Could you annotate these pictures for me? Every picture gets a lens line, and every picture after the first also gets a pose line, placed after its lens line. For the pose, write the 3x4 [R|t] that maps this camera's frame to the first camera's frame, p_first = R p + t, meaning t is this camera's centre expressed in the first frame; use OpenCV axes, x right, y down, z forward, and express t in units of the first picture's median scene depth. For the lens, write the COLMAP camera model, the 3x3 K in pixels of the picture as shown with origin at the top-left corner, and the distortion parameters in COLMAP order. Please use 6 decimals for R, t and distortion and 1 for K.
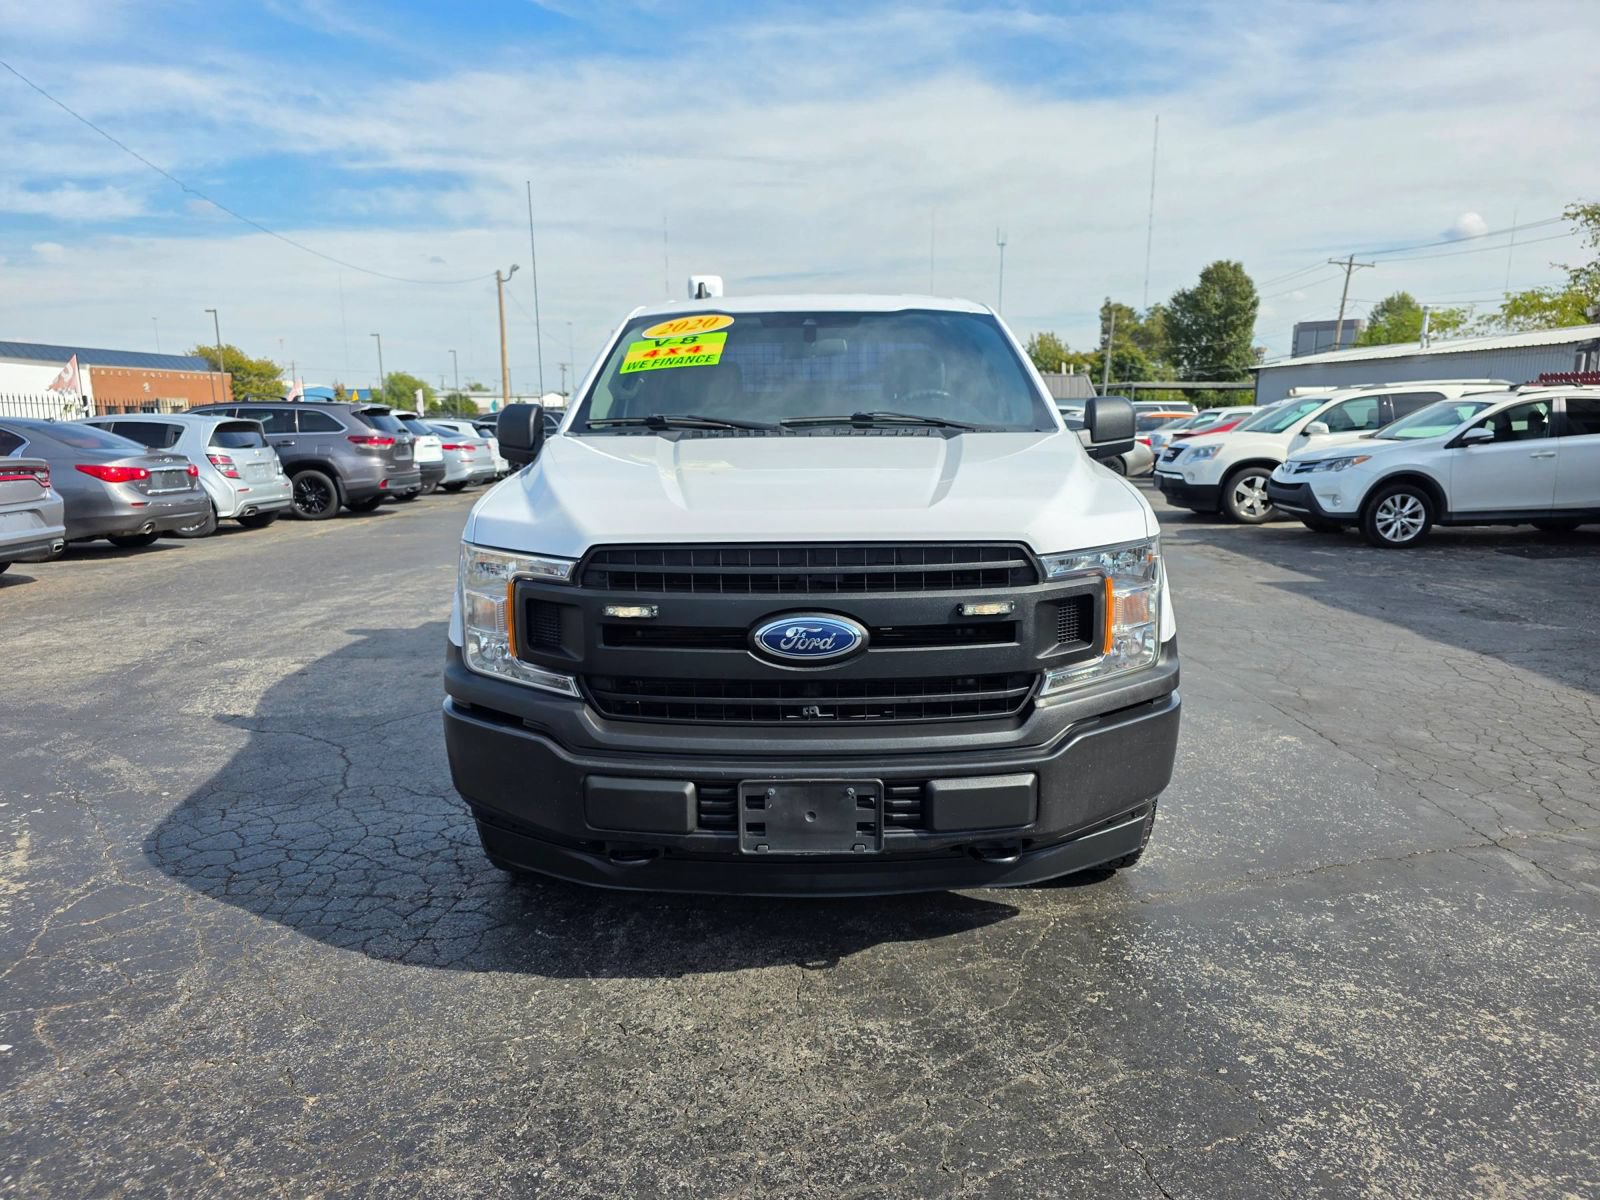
lens RADIAL K [[1087.8, 0, 805.2], [0, 1087.8, 595.2], [0, 0, 1]] dist [0.049202, -0.046742]
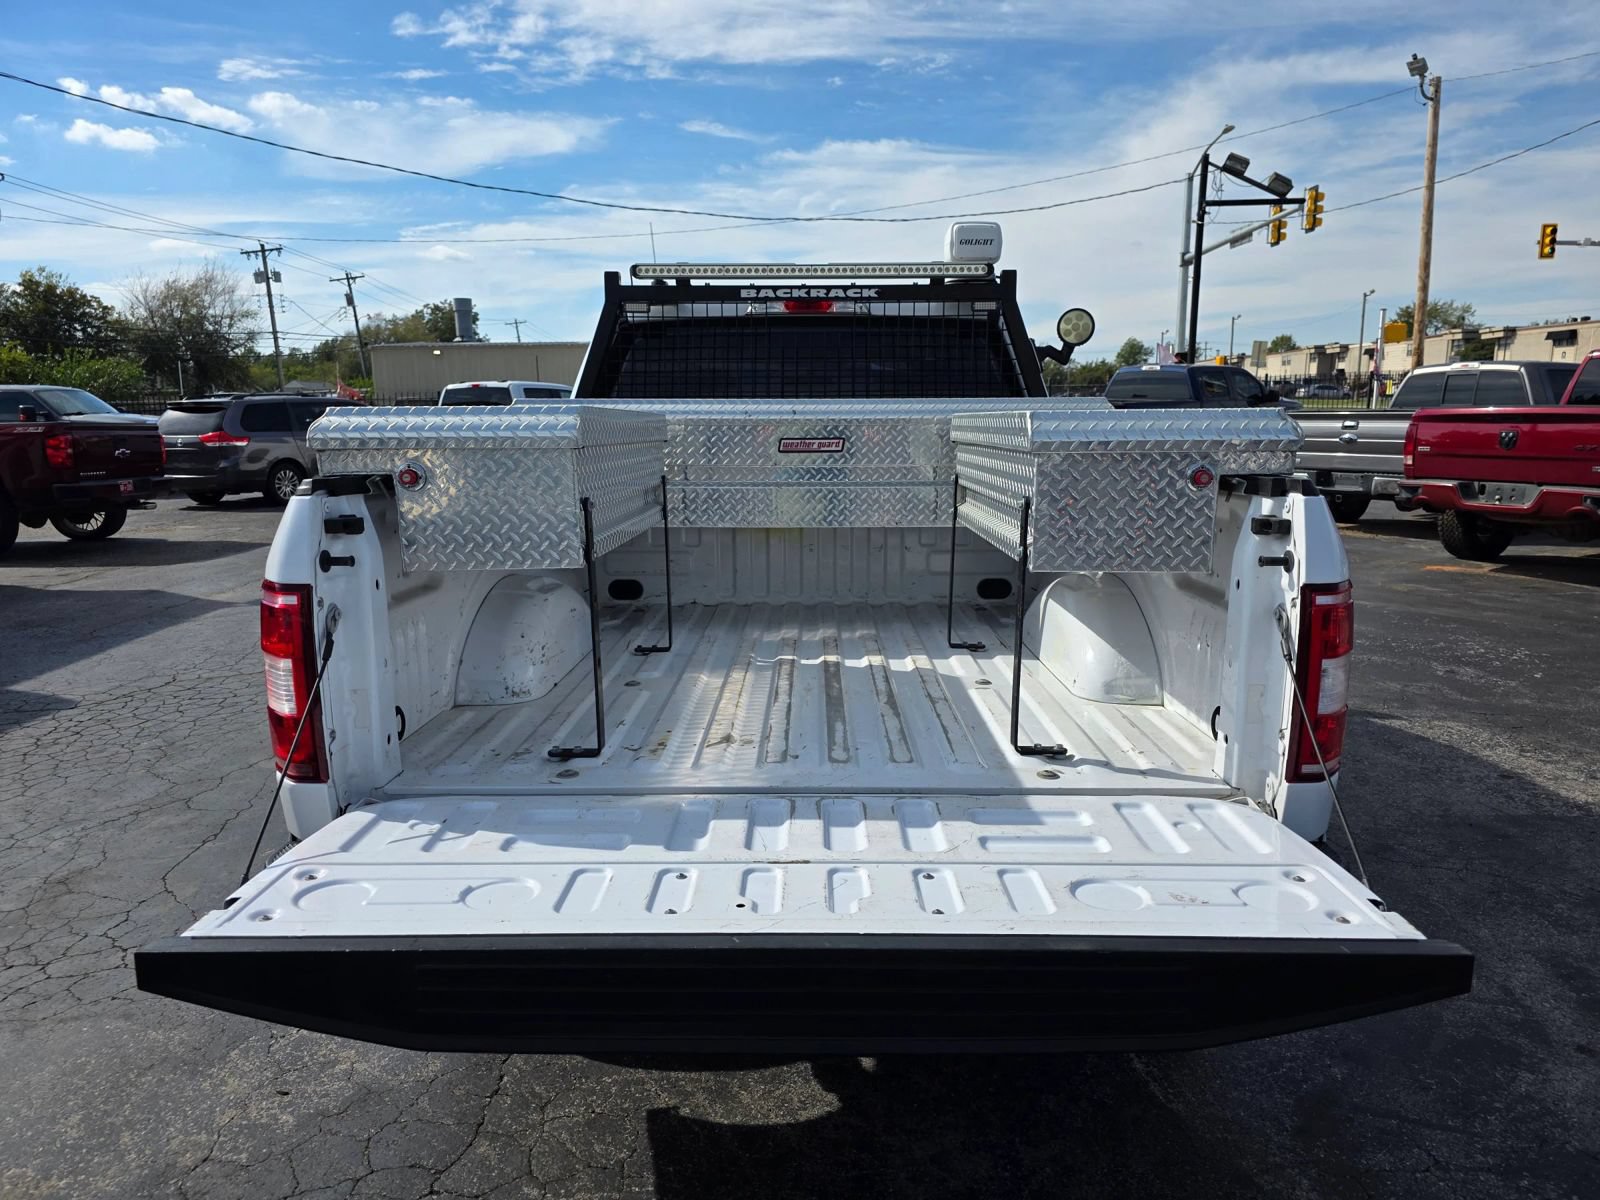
lens RADIAL K [[1087.8, 0, 806.1], [0, 1087.8, 618.8], [0, 0, 1]] dist [0.049202, -0.046742]
pose [[-0.999731, 0.012190, 0.019734, -0.013569], [0.018271, 0.937983, 0.346199, -0.592443], [-0.014290, 0.346467, -0.937953, 3.392575]]
